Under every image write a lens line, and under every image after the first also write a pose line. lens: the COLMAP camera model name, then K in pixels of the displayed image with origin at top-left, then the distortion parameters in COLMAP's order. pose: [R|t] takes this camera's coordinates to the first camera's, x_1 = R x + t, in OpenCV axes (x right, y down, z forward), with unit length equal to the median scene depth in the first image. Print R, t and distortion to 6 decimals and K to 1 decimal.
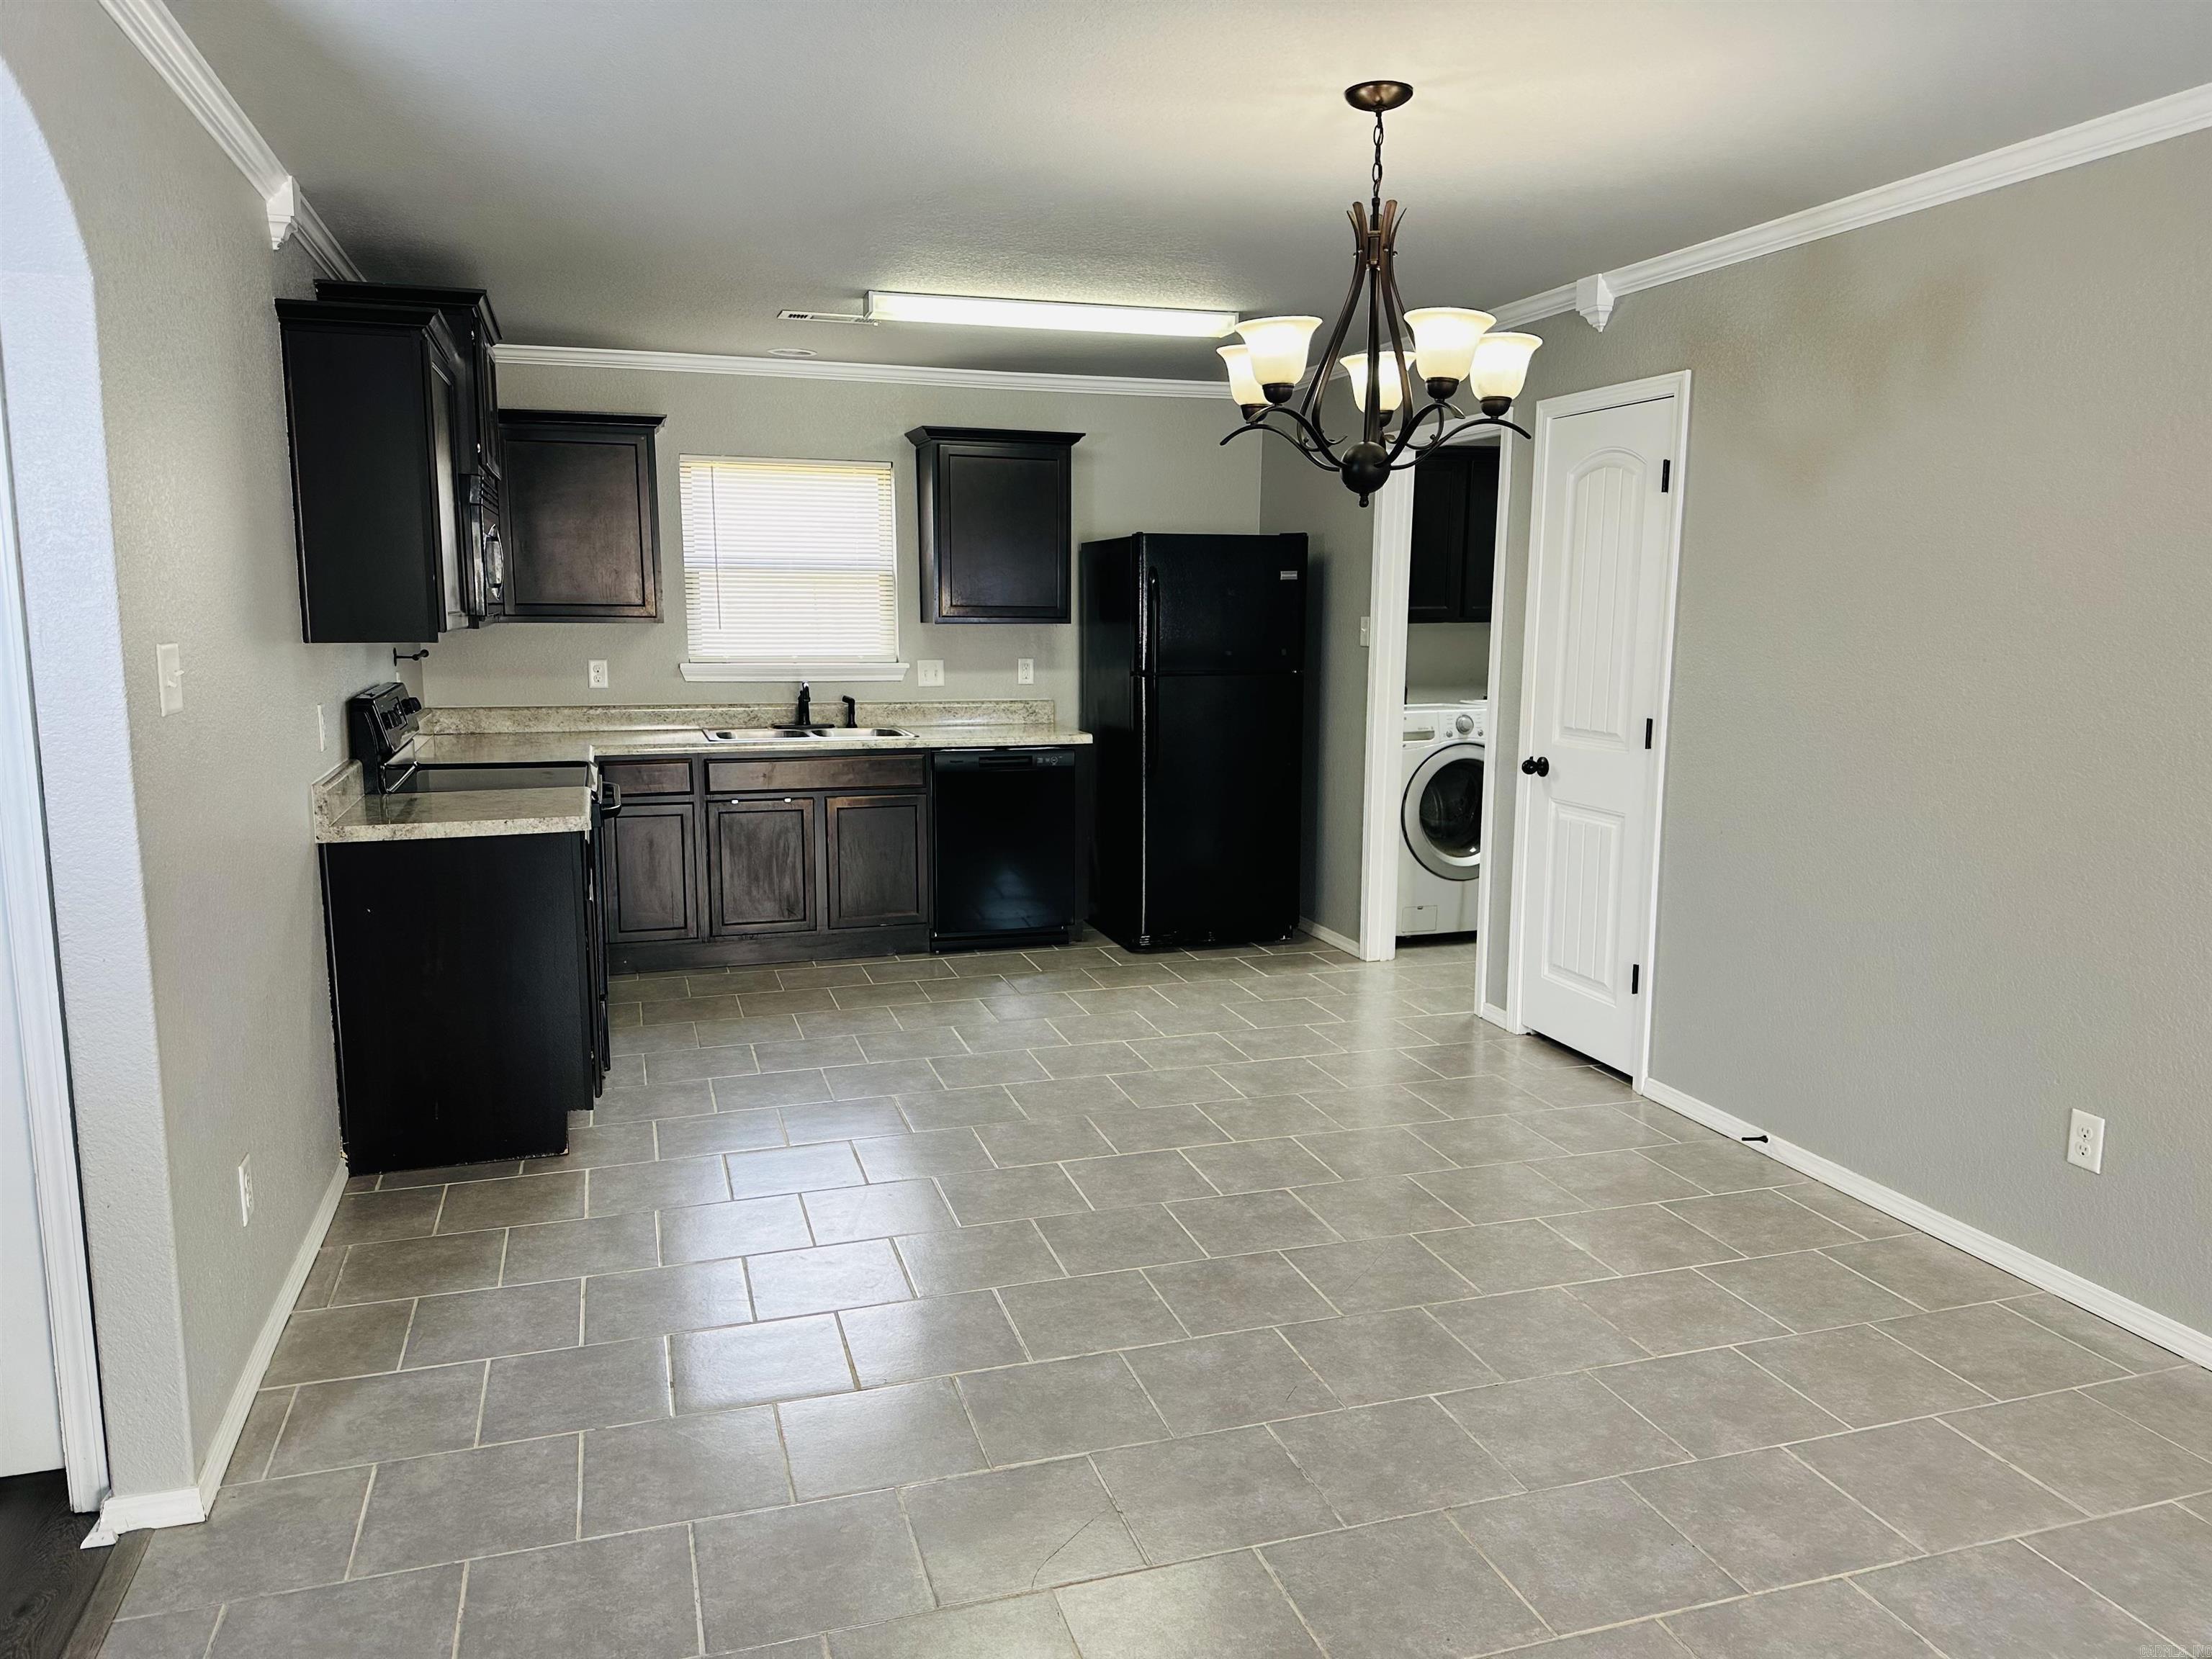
lens RADIAL K [[1531.3, 0, 1106.7], [0, 1531.3, 850.6], [0, 0, 1]] dist [0.045898, -0.019322]
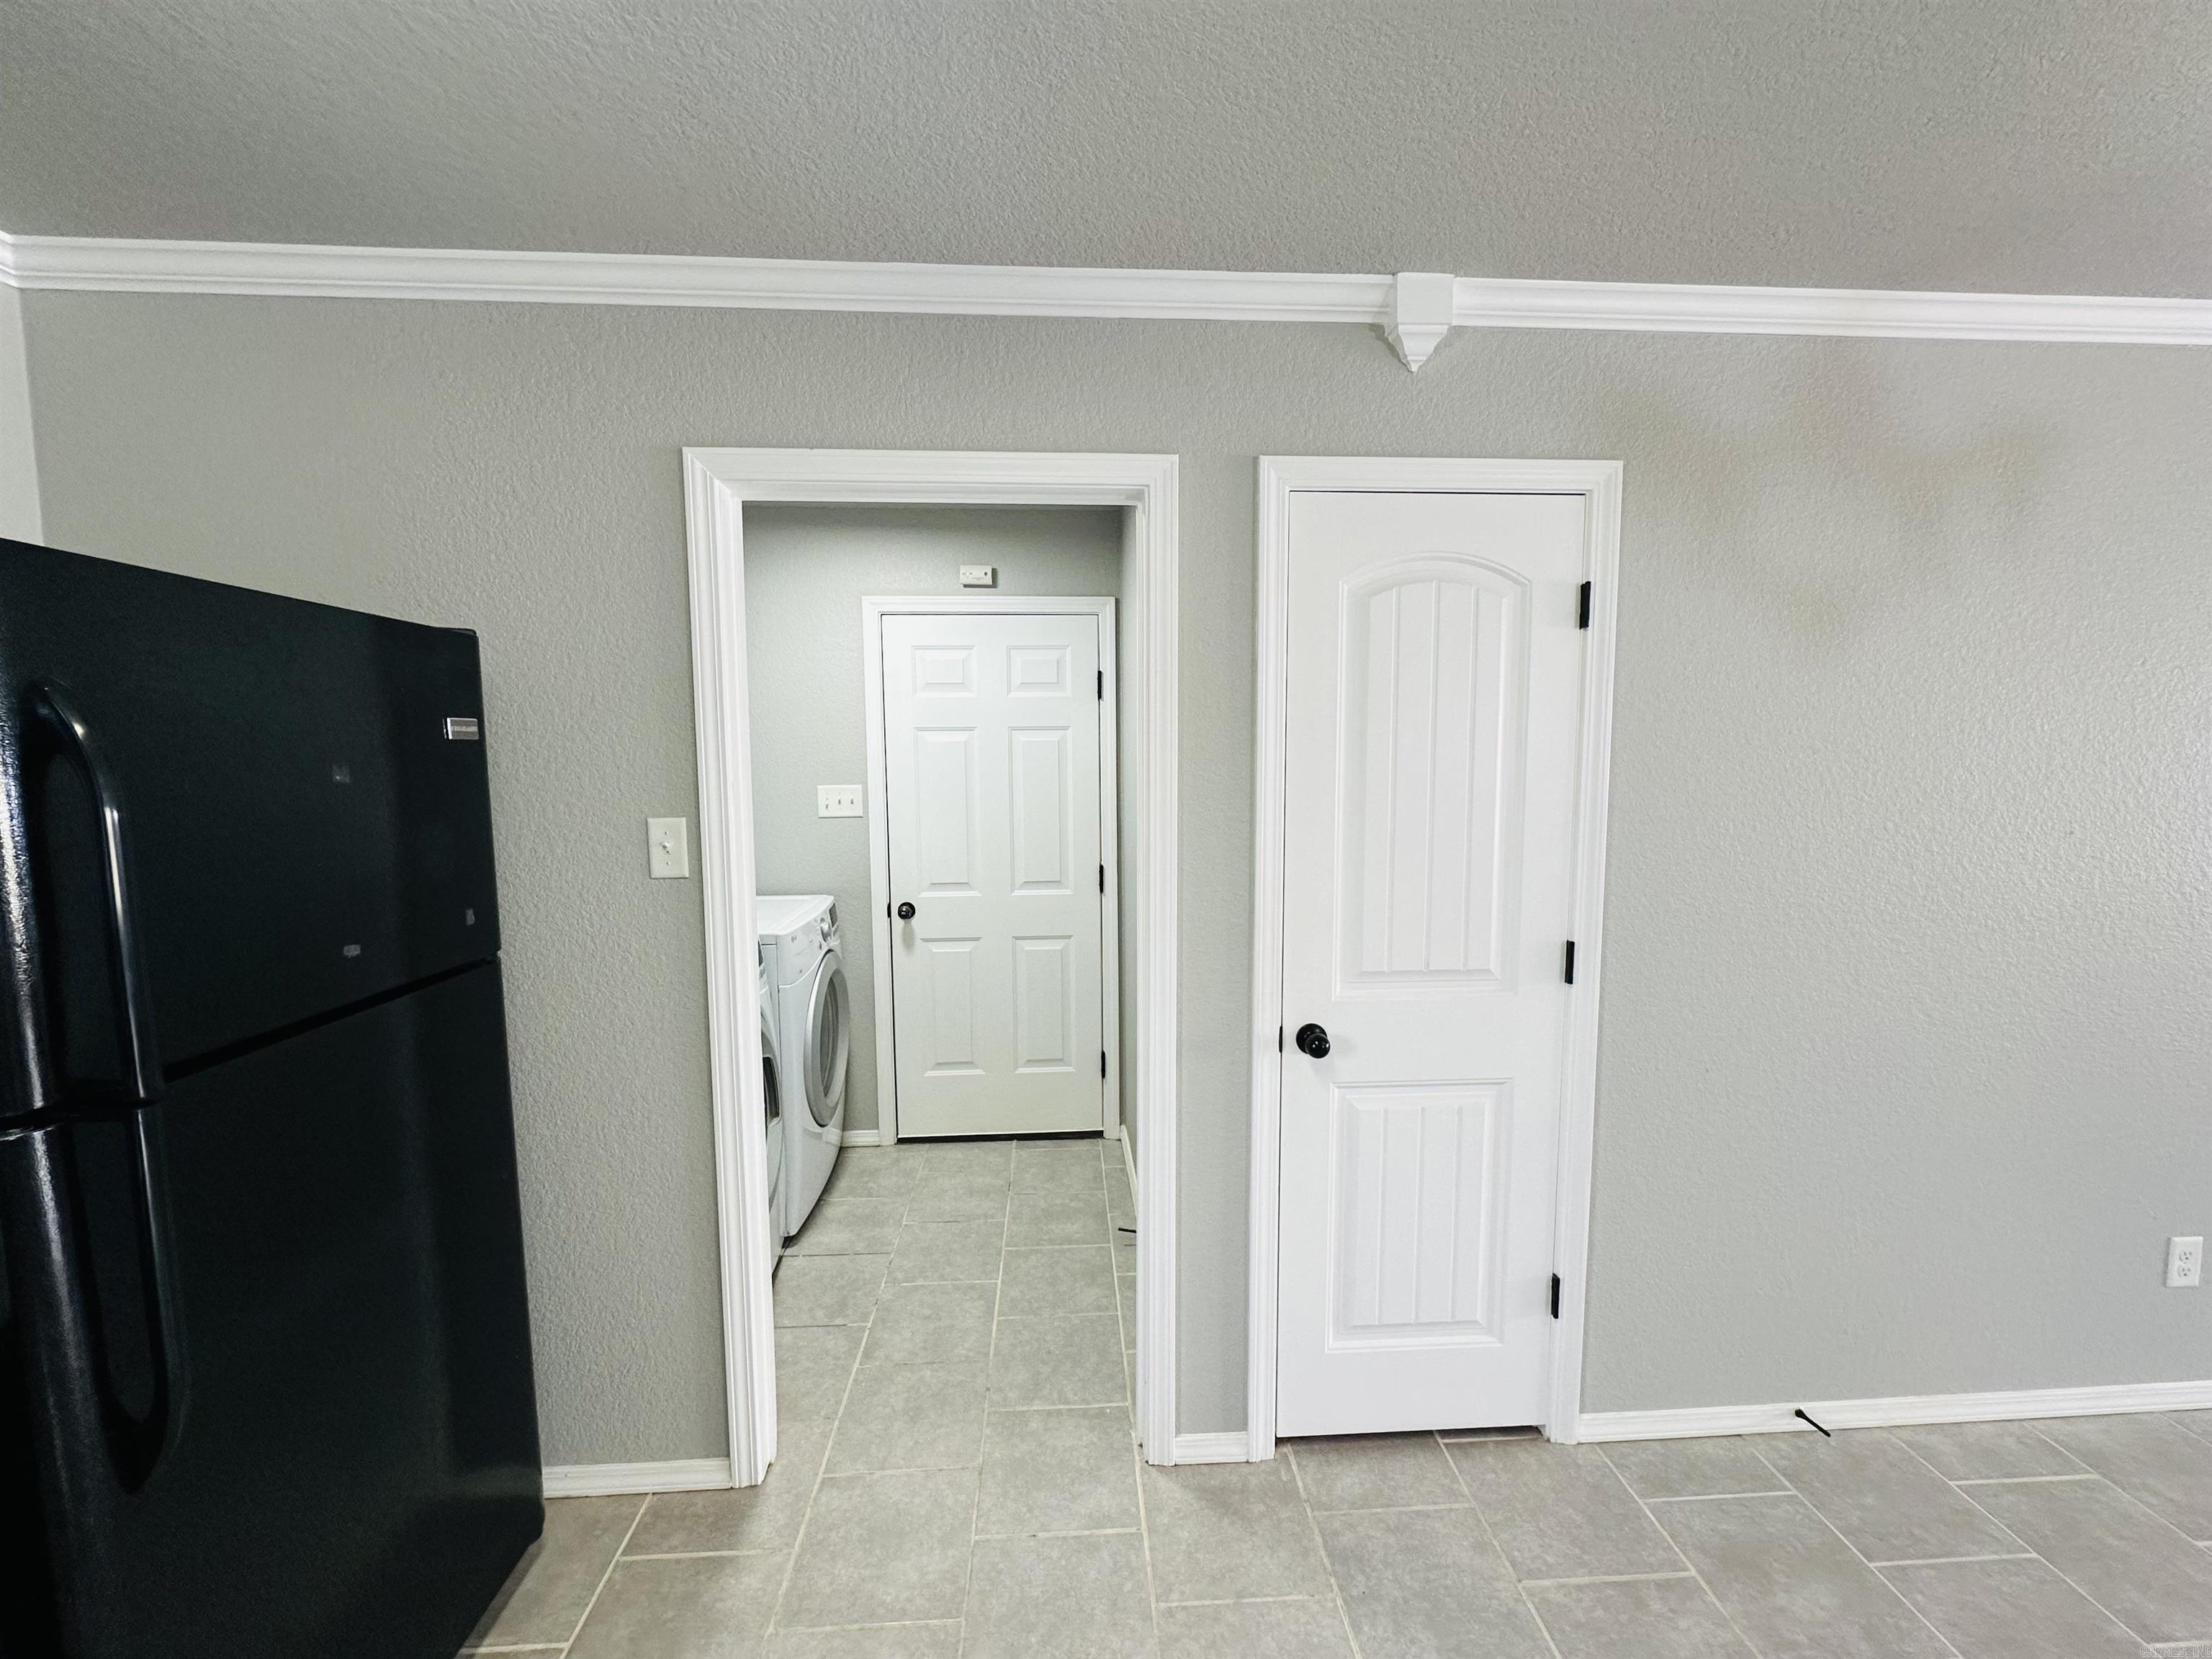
lens RADIAL K [[881.3, 0, 1116.7], [0, 881.3, 831.7], [0, 0, 1]] dist [-0.001332, -0.000196]
pose [[0.244414, -0.089215, 0.965558, -0.079319], [0.164214, 0.985184, 0.049460, -0.171271], [-0.955665, 0.146469, 0.255443, 0.979811]]
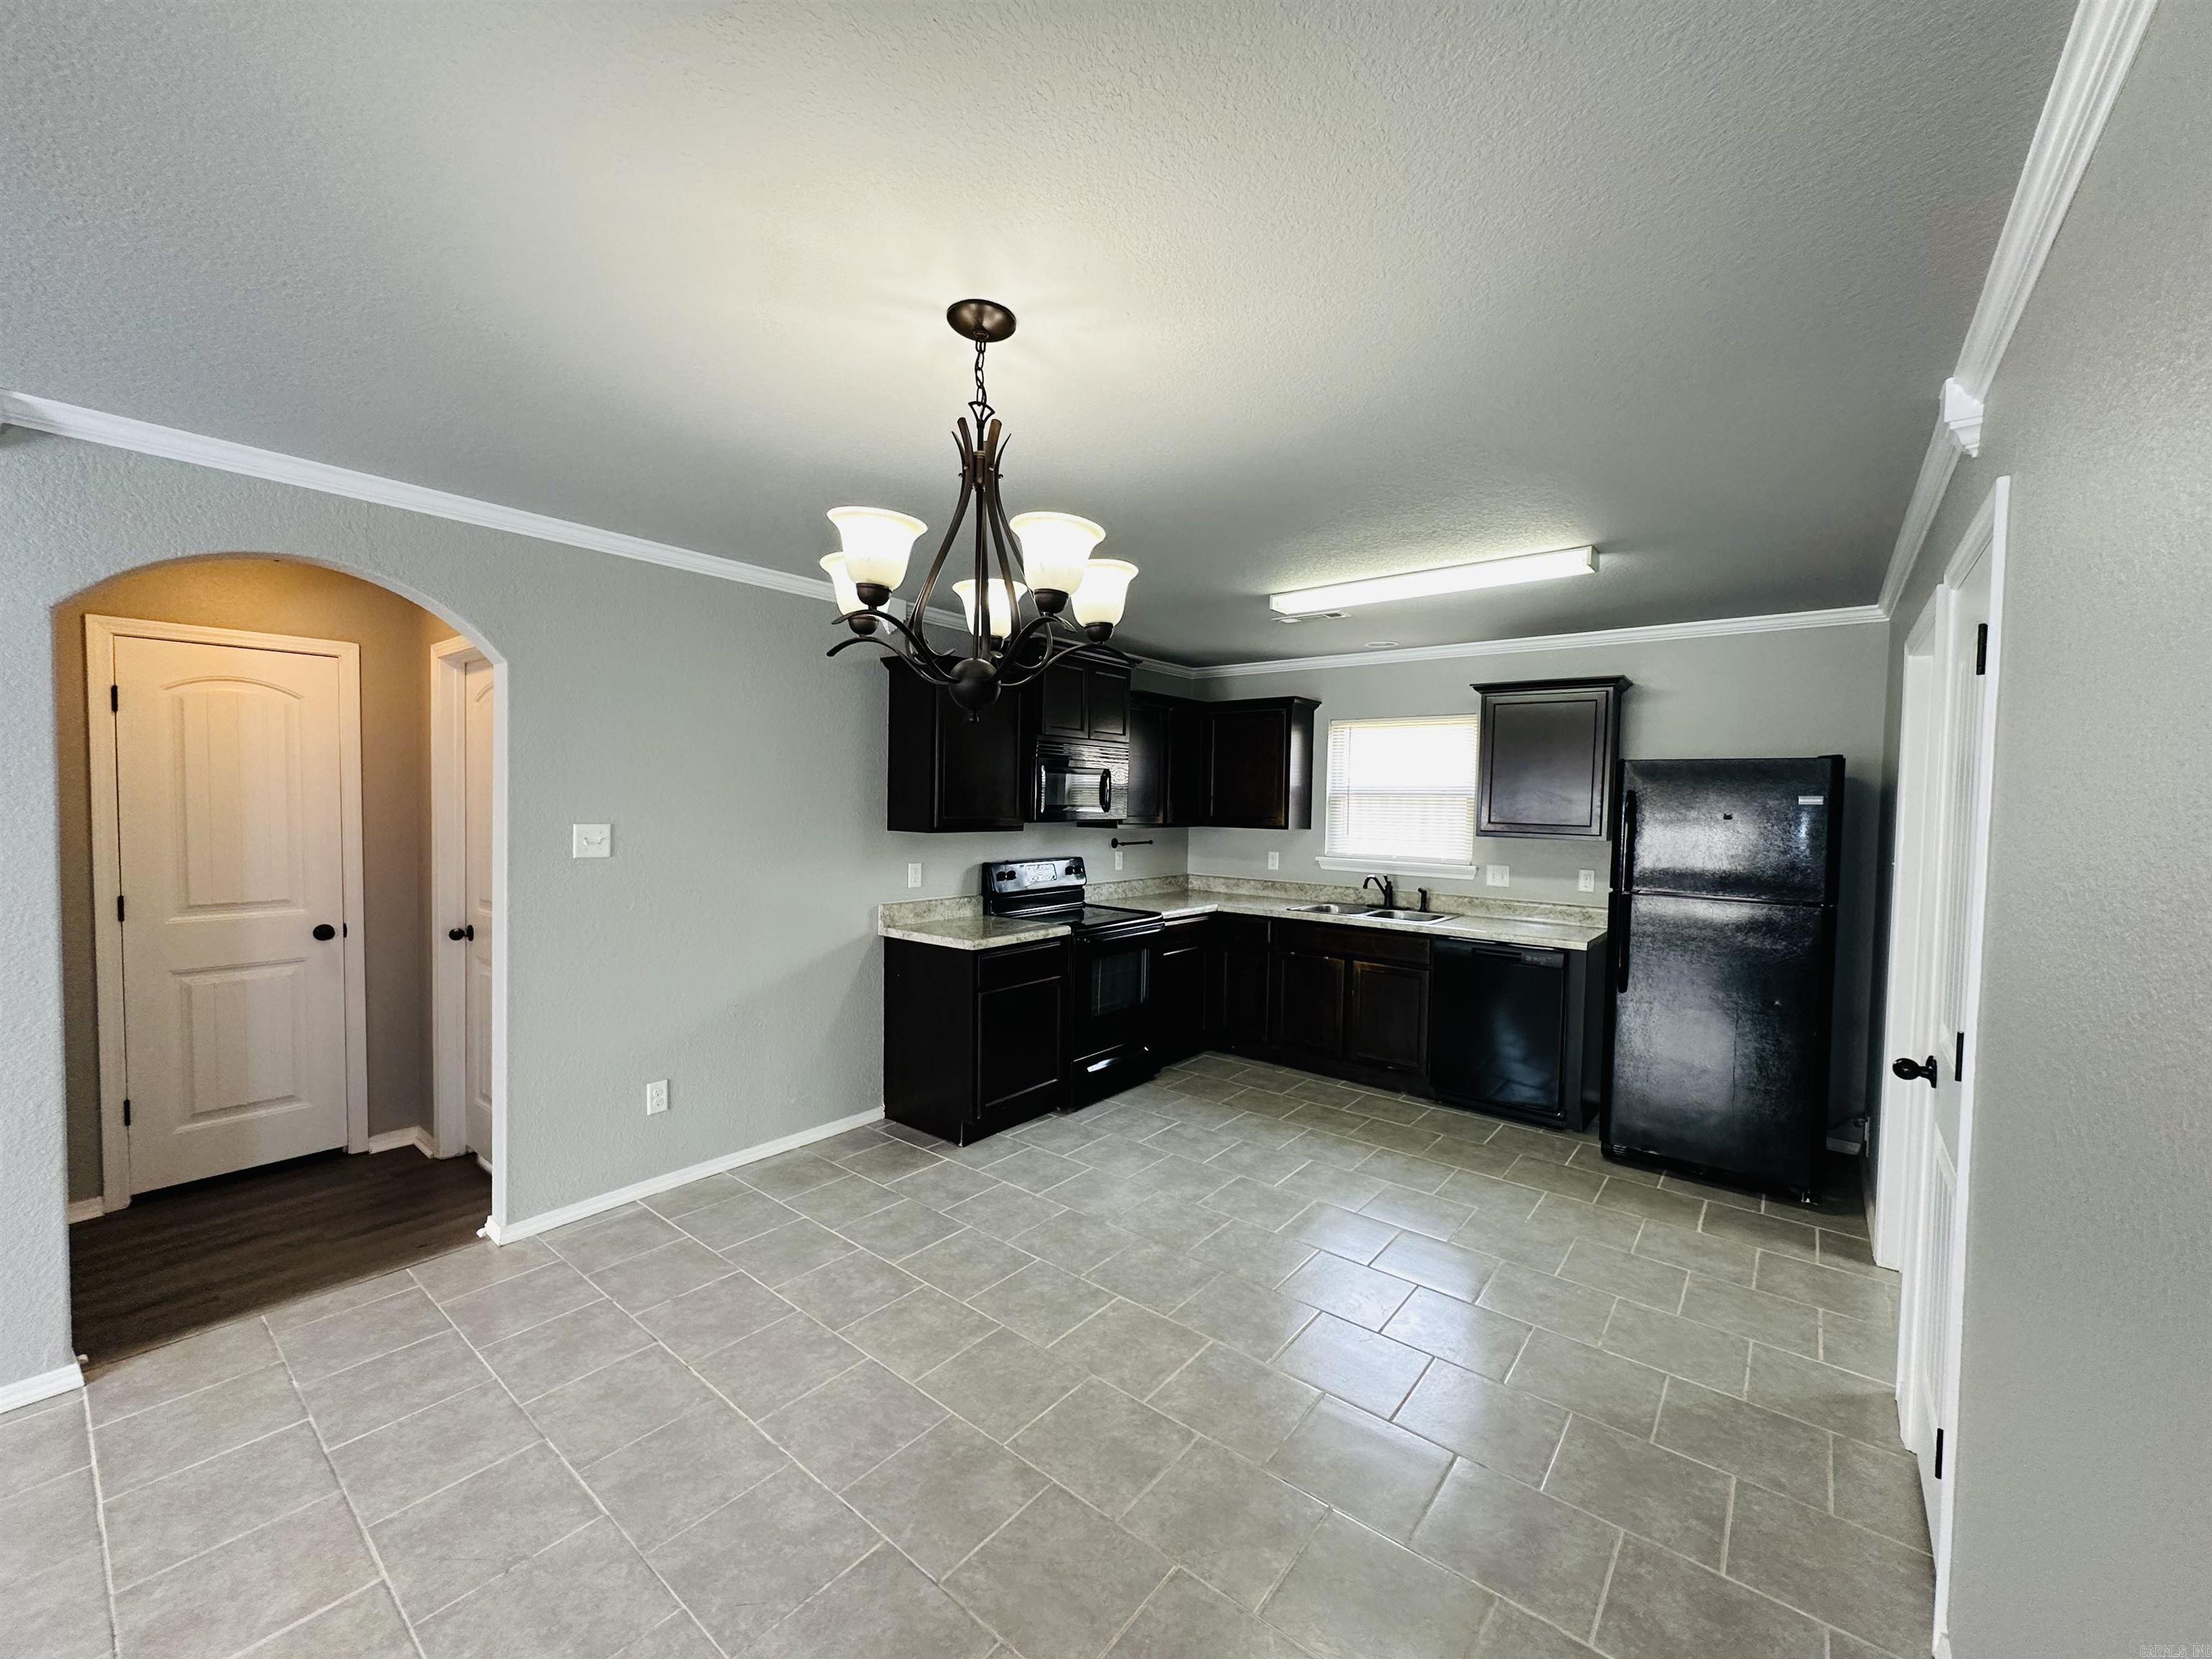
lens RADIAL K [[881.3, 0, 1106.4], [0, 881.3, 832.5], [0, 0, 1]] dist [-0.001332, -0.000196]
pose [[0.554041, 0.036613, -0.831684, 0.405466], [-0.152792, 0.986534, -0.058355, -0.081869], [0.818348, 0.159406, 0.552175, 0.460020]]
